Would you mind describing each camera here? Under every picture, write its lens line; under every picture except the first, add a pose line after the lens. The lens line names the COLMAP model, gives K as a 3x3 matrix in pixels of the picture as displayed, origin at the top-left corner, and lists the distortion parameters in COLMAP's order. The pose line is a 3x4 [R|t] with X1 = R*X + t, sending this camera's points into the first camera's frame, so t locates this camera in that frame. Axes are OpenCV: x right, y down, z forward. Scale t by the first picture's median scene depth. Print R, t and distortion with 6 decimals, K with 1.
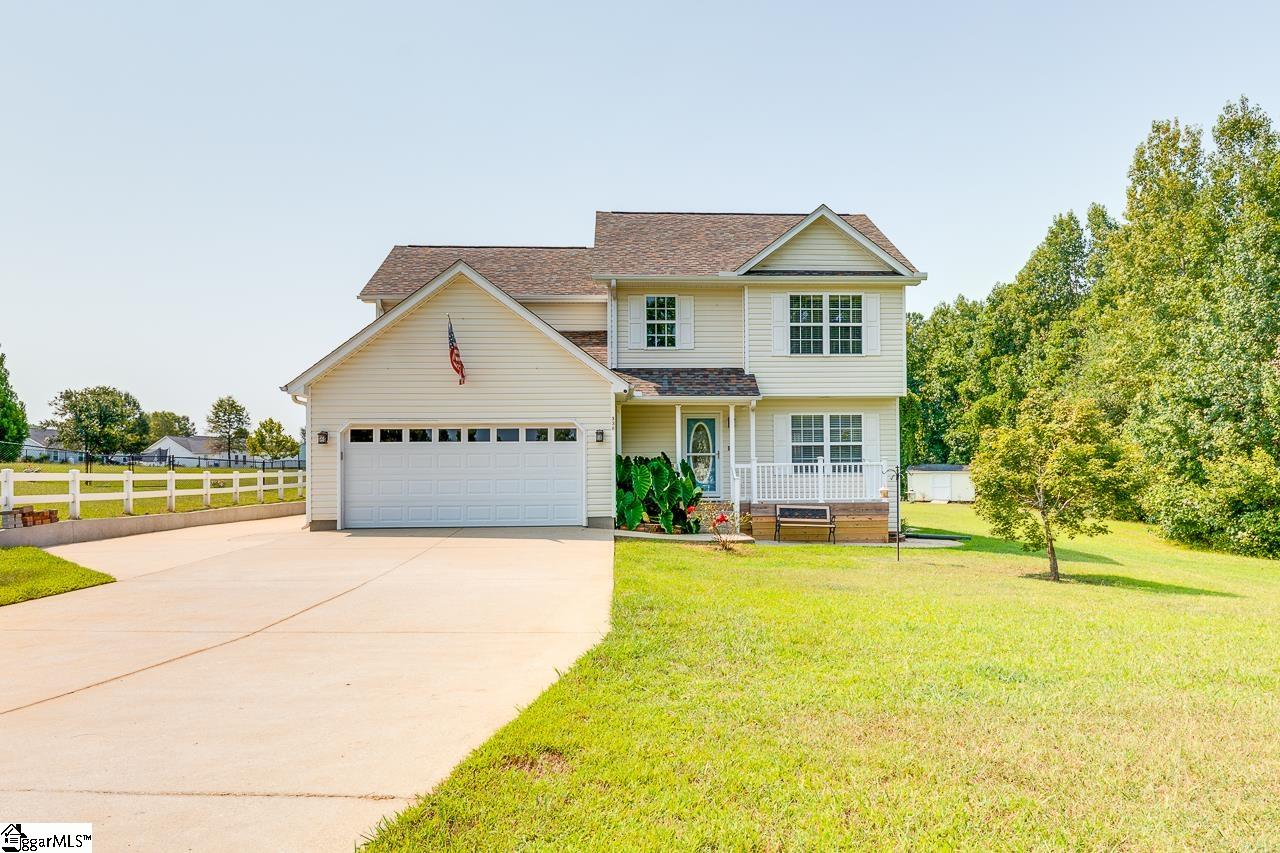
lens RADIAL K [[919.2, 0, 676.7], [0, 919.2, 467.2], [0, 0, 1]] dist [0.001301, -0.006258]
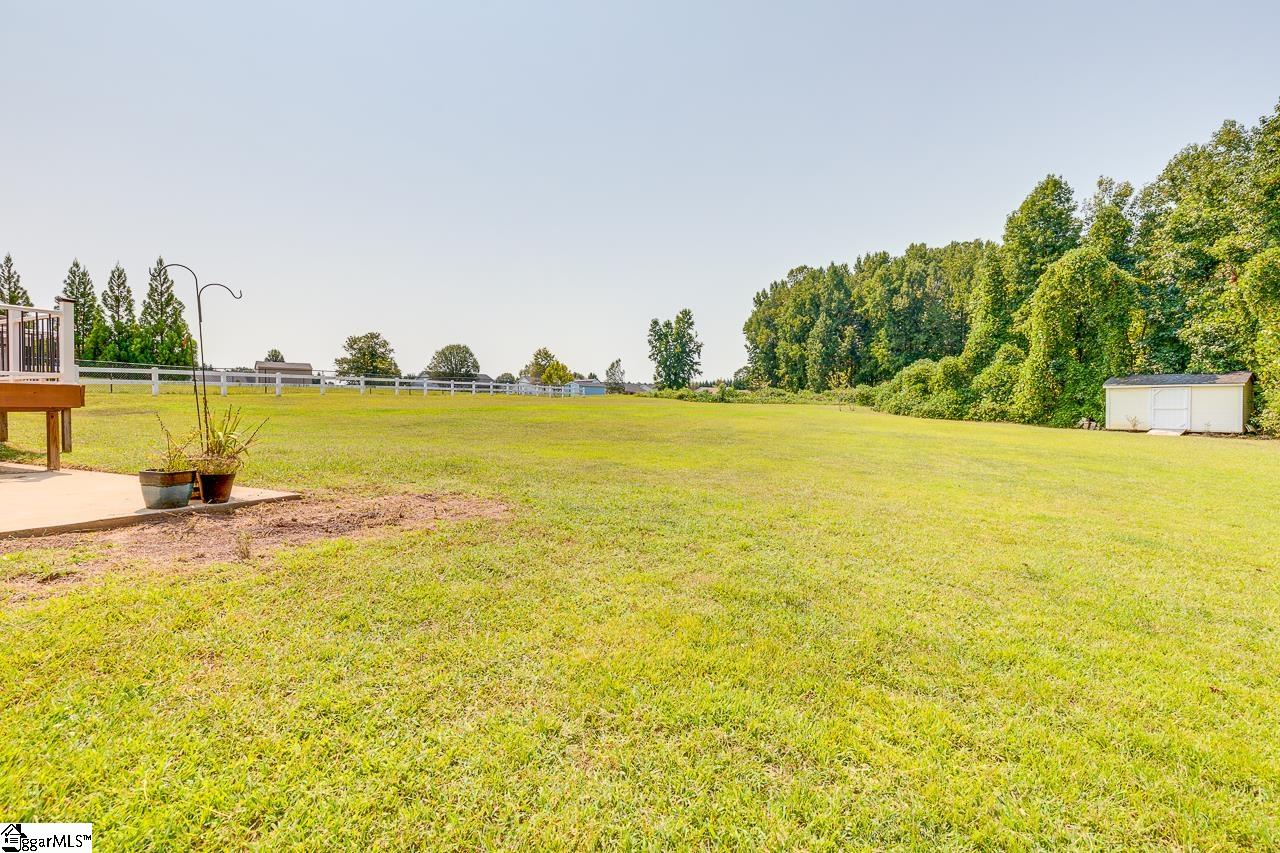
lens RADIAL K [[574.5, 0, 642.2], [0, 574.5, 423.5], [0, 0, 1]] dist [-0.002640, 0.000653]
pose [[0.885213, 0.018113, -0.464834, 0.468409], [-0.000383, 0.999270, 0.038208, 0.051809], [0.465186, -0.033644, 0.884573, 1.507528]]
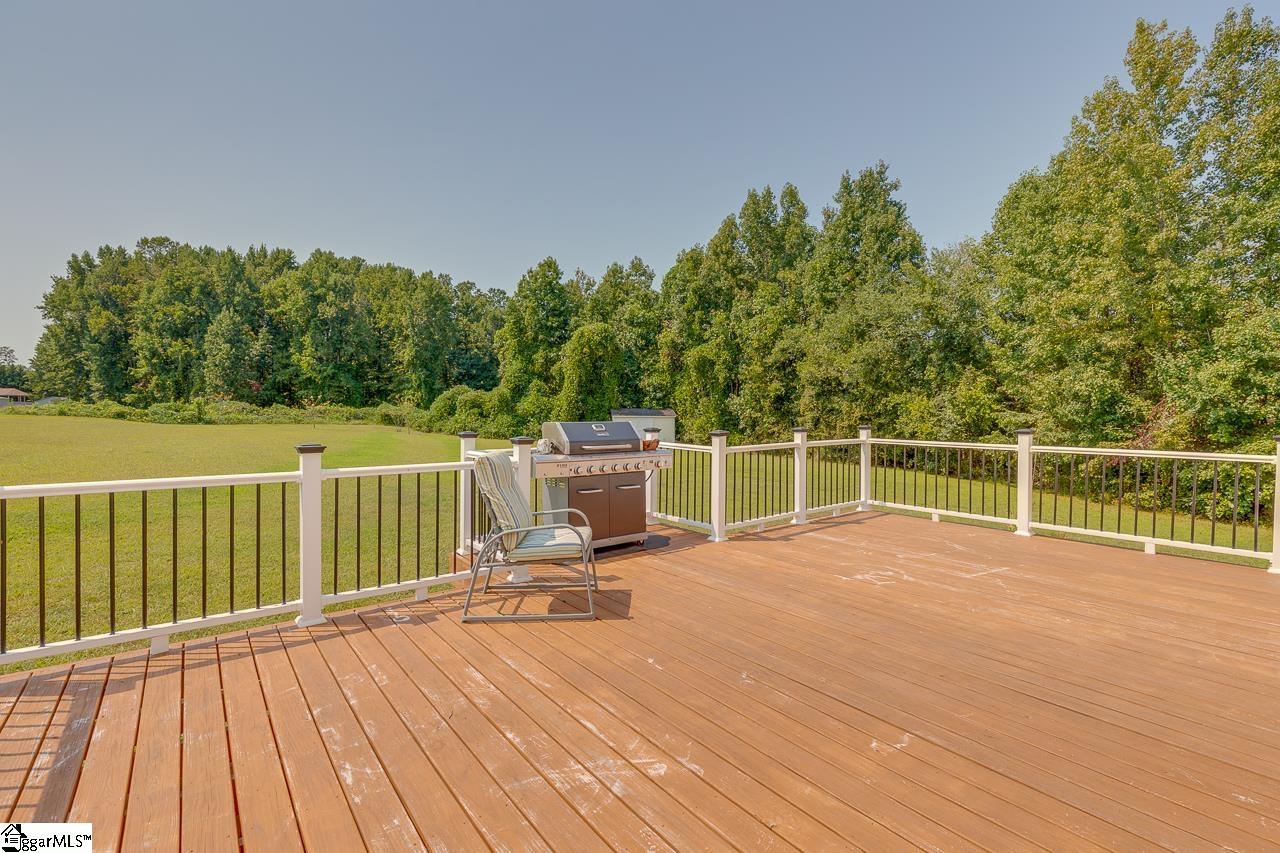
lens RADIAL K [[574.5, 0, 650.5], [0, 574.5, 421.9], [0, 0, 1]] dist [-0.002640, 0.000653]
pose [[0.815109, -0.004127, 0.579294, -0.287155], [-0.012950, 0.999595, 0.025343, -0.016642], [-0.579164, -0.028159, 0.814725, 1.452826]]
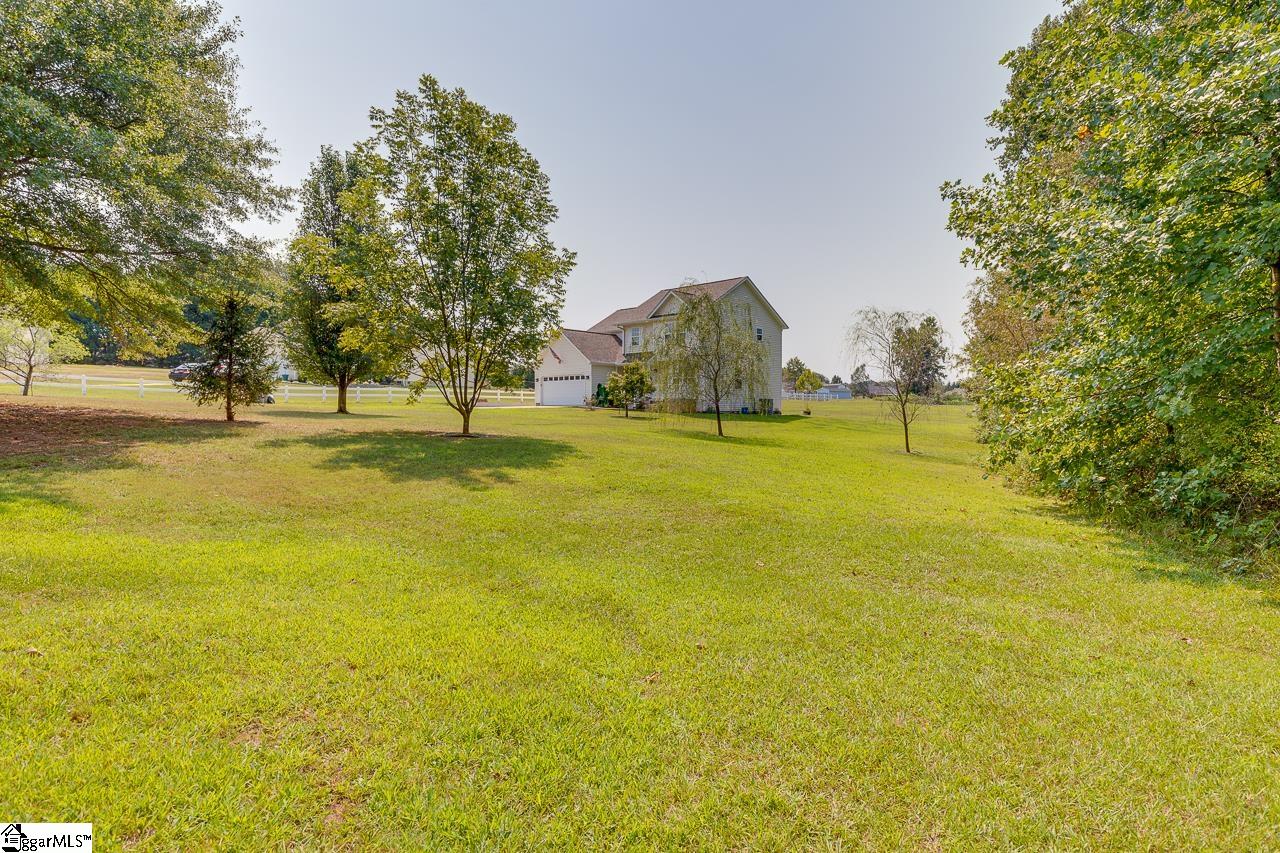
lens RADIAL K [[696.9, 0, 637.2], [0, 696.9, 425.6], [0, 0, 1]] dist [-0.000148, -0.000032]
pose [[0.667723, 0.022264, -0.744076, 1.623421], [0.001059, 0.999523, 0.030858, 0.052531], [0.744409, -0.021393, 0.667381, -0.460696]]
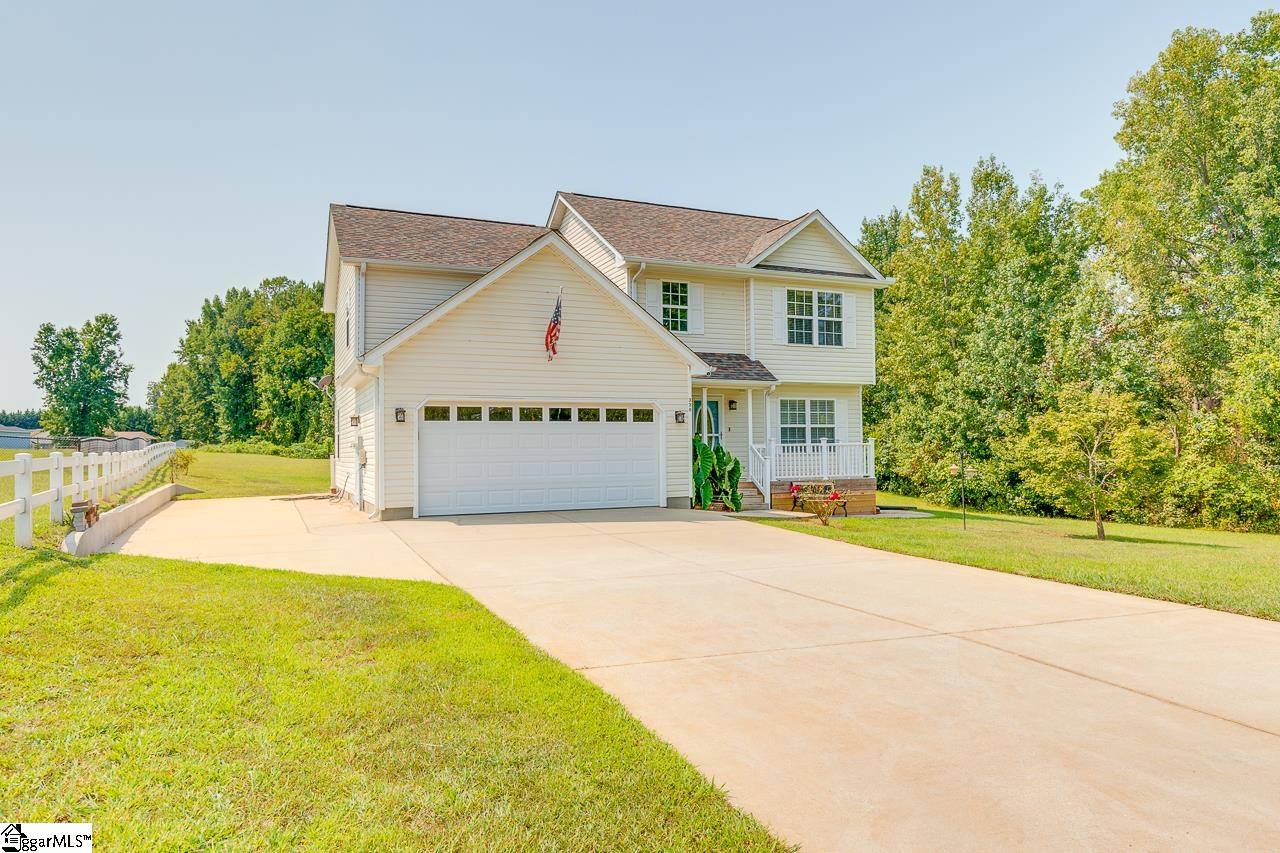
lens RADIAL K [[851.7, 0, 682.0], [0, 851.7, 435.1], [0, 0, 1]] dist [-0.003247, -0.000332]
pose [[0.927901, 0.004574, 0.372800, -0.367420], [-0.000620, 0.999942, -0.010724, -0.003503], [-0.372827, 0.009720, 0.927850, 0.110675]]
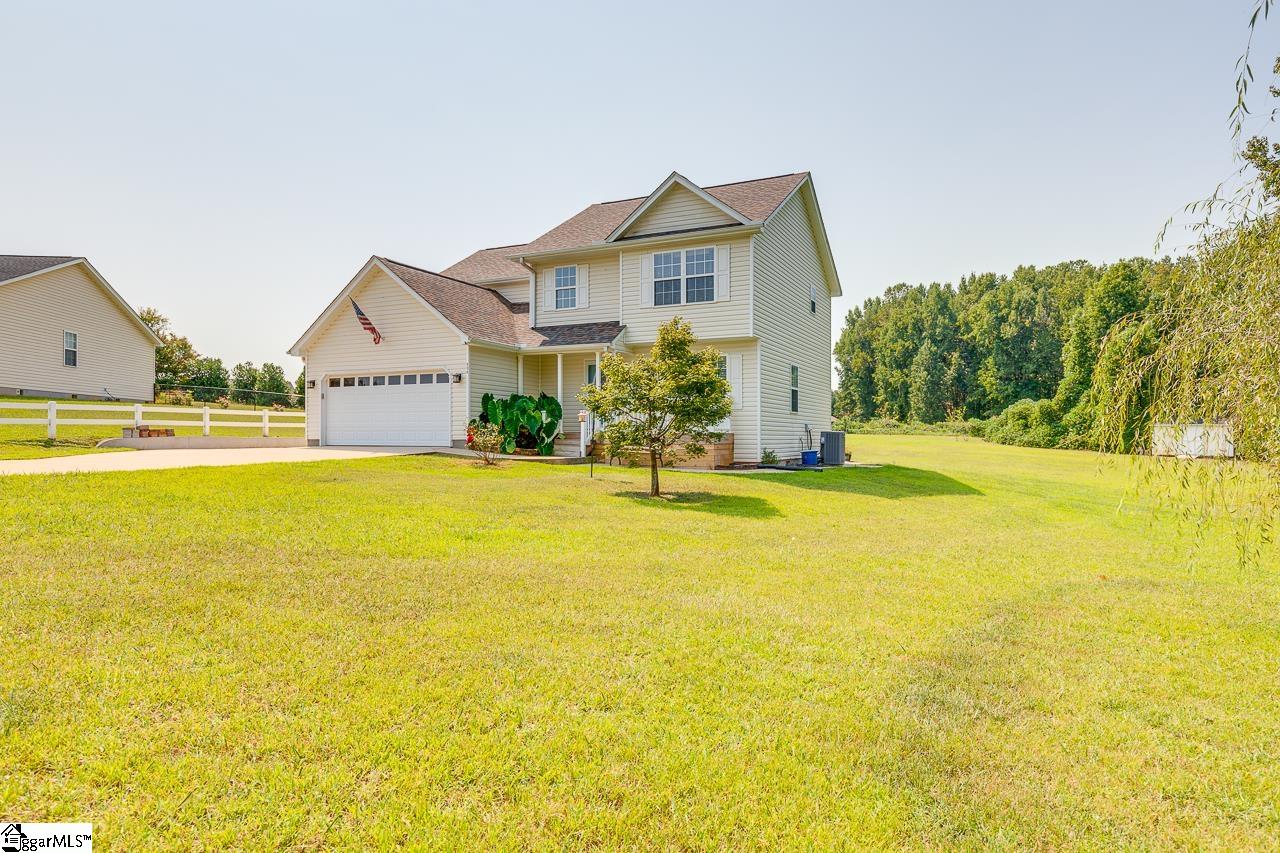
lens RADIAL K [[756.2, 0, 642.6], [0, 756.2, 425.4], [0, 0, 1]] dist [0.004344, -0.001421]
pose [[0.868442, 0.002076, -0.495786, 0.582028], [-0.003723, 0.999990, -0.002333, 0.029908], [0.495776, 0.003871, 0.868442, 0.165385]]
